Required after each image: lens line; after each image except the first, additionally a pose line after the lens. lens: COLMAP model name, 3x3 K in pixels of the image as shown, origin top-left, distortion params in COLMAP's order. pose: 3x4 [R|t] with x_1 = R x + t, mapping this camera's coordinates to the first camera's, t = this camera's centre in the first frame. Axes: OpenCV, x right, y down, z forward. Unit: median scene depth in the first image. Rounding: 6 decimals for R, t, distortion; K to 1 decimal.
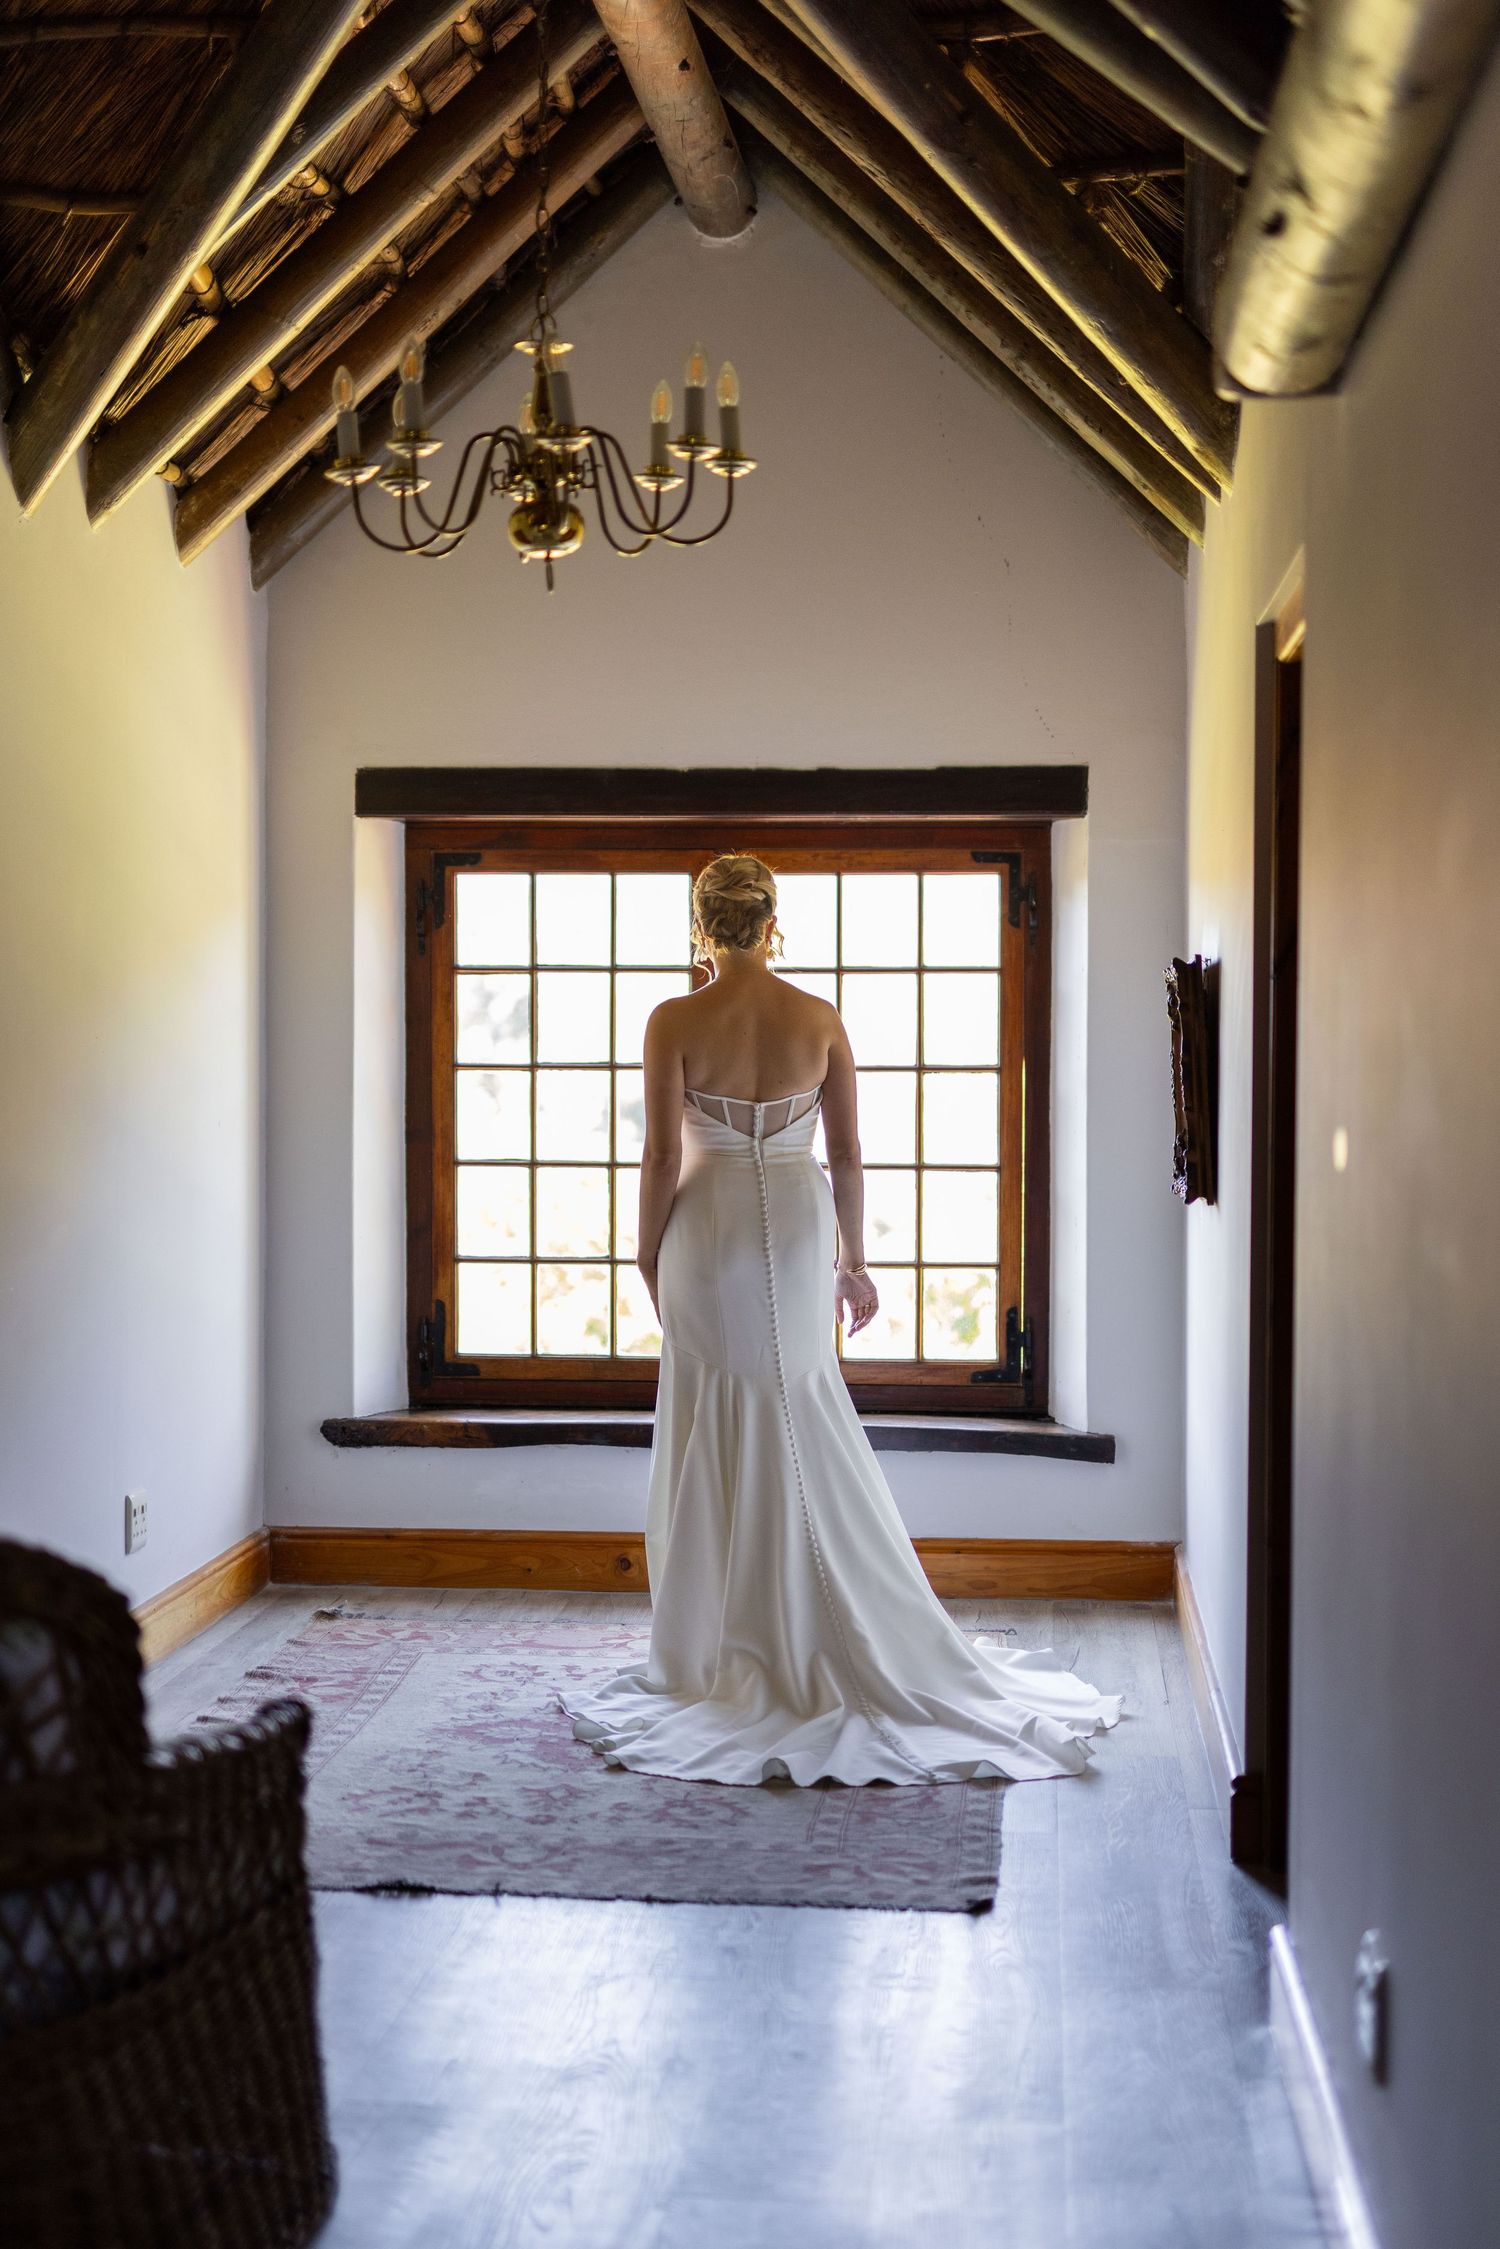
lens RADIAL K [[3206.1, 0, 745.6], [0, 3206.1, 1142.0], [0, 0, 1]] dist [0.007825, -0.024508]
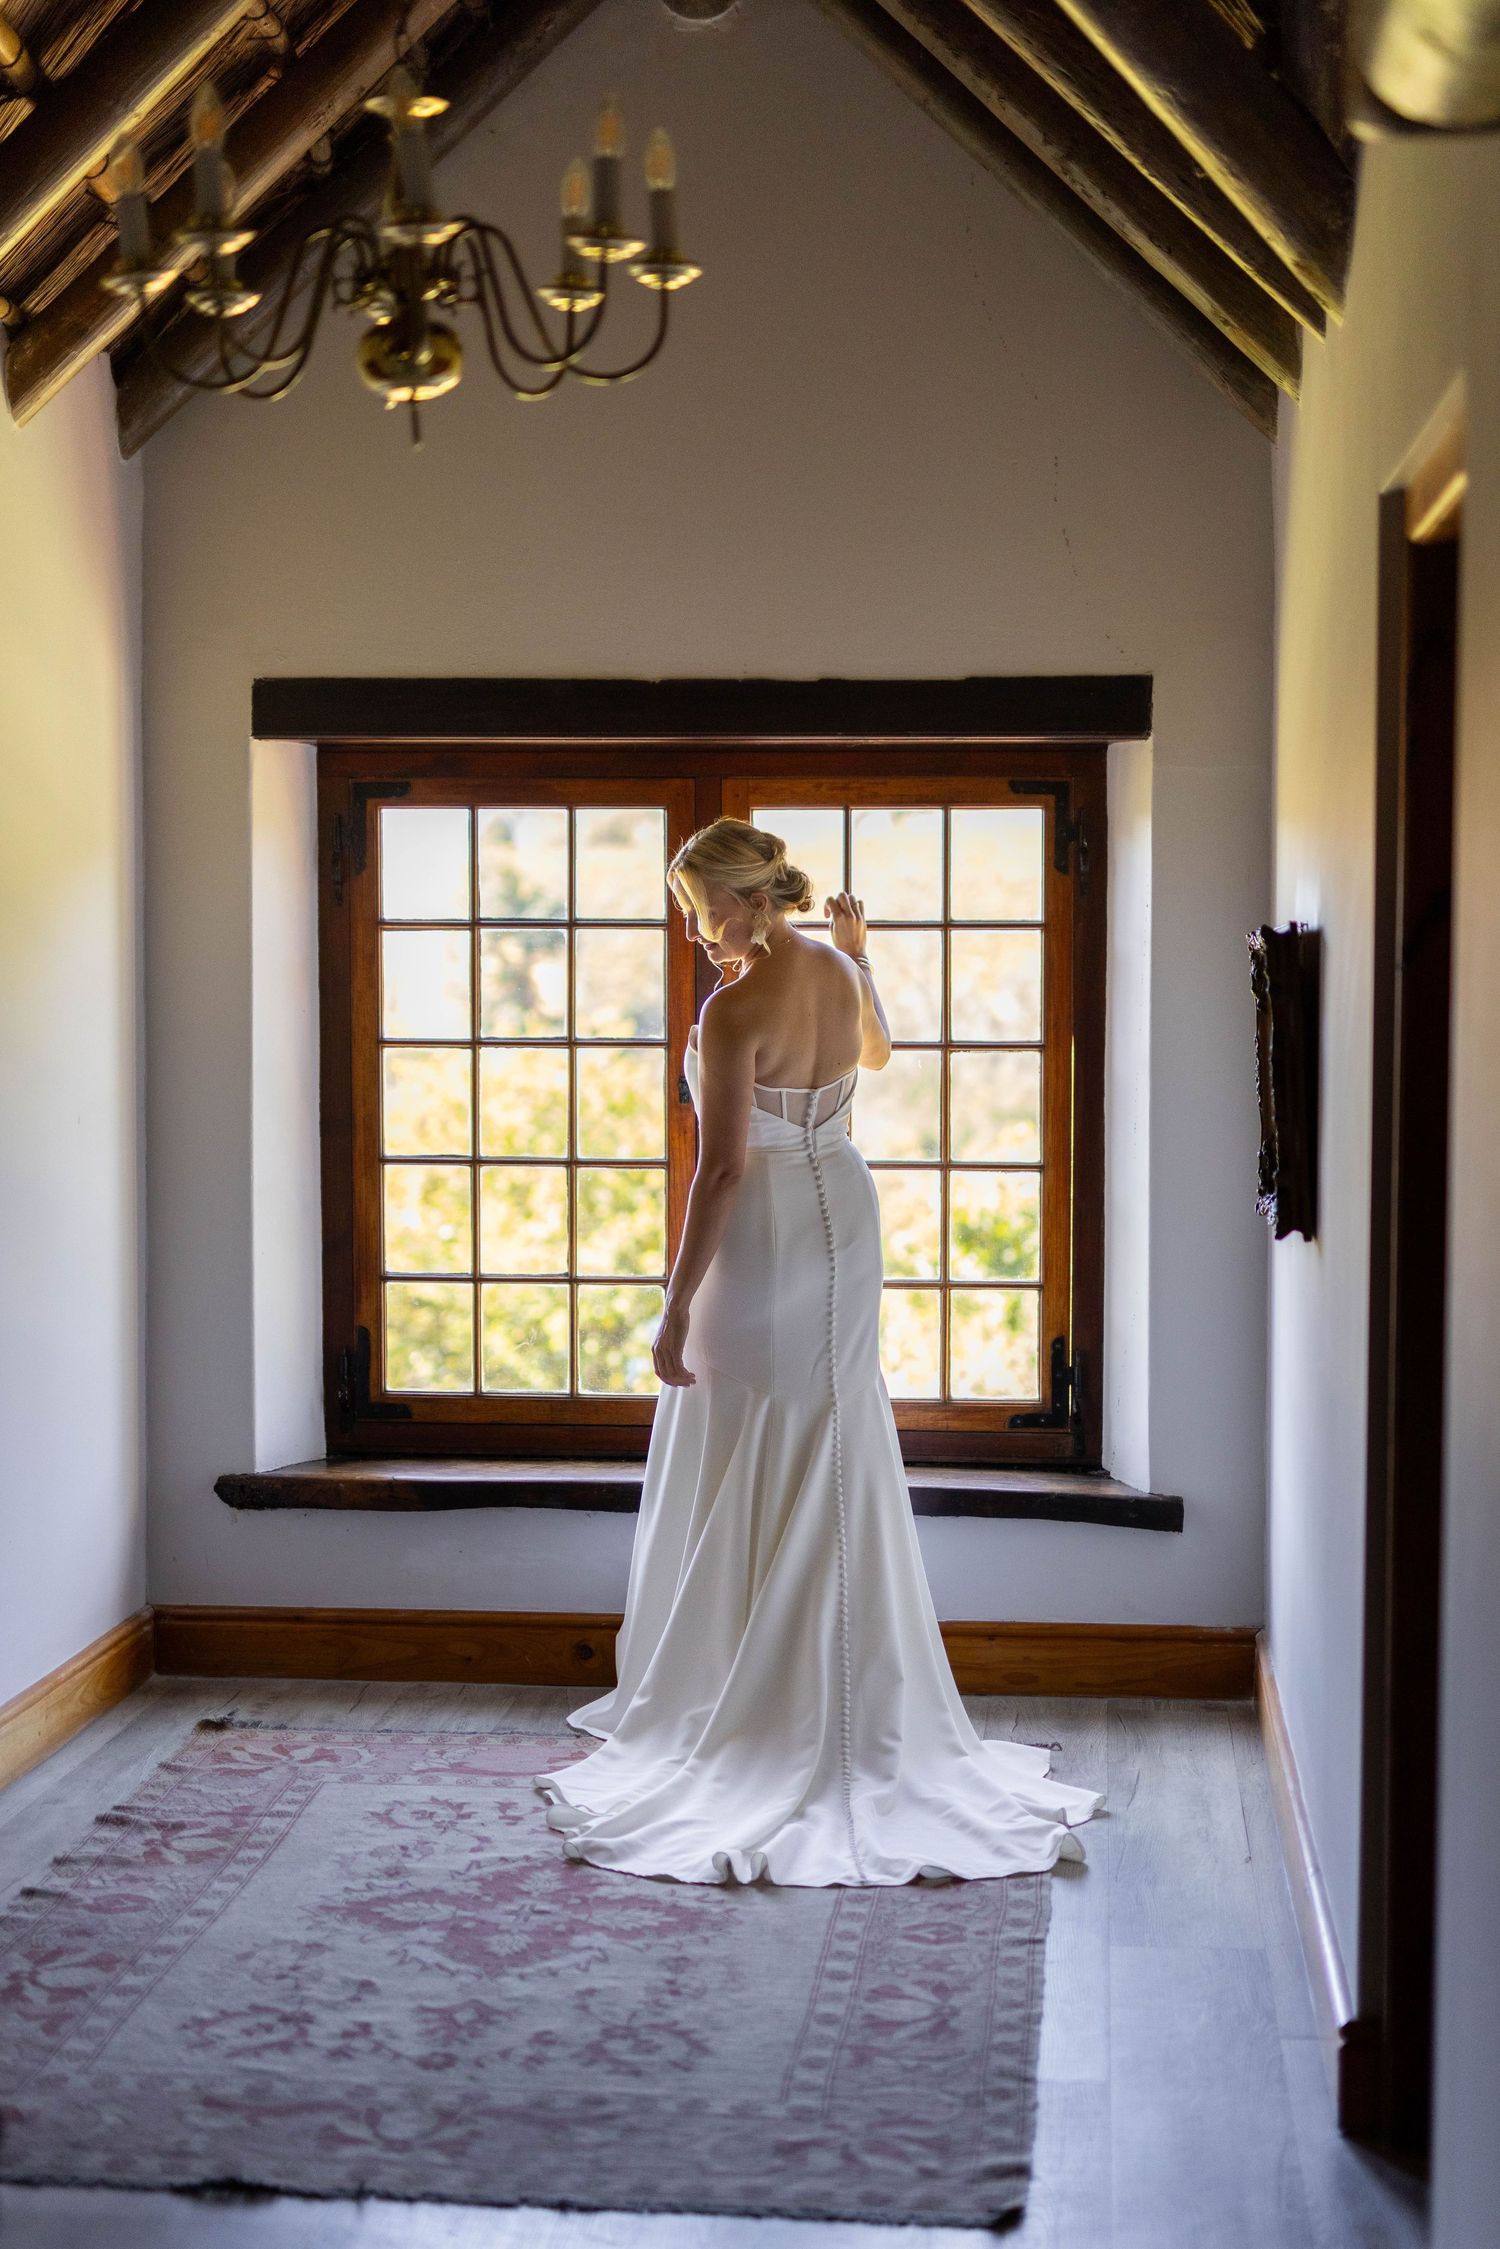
lens RADIAL K [[3162.9, 0, 813.1], [0, 3162.9, 1122.0], [0, 0, 1]] dist [0.002913, -0.021312]
pose [[0.999999, -0.000888, 0.000838, 0.022361], [0.000863, 0.999588, 0.028678, -0.030268], [-0.000863, -0.028677, 0.999588, 0.217844]]
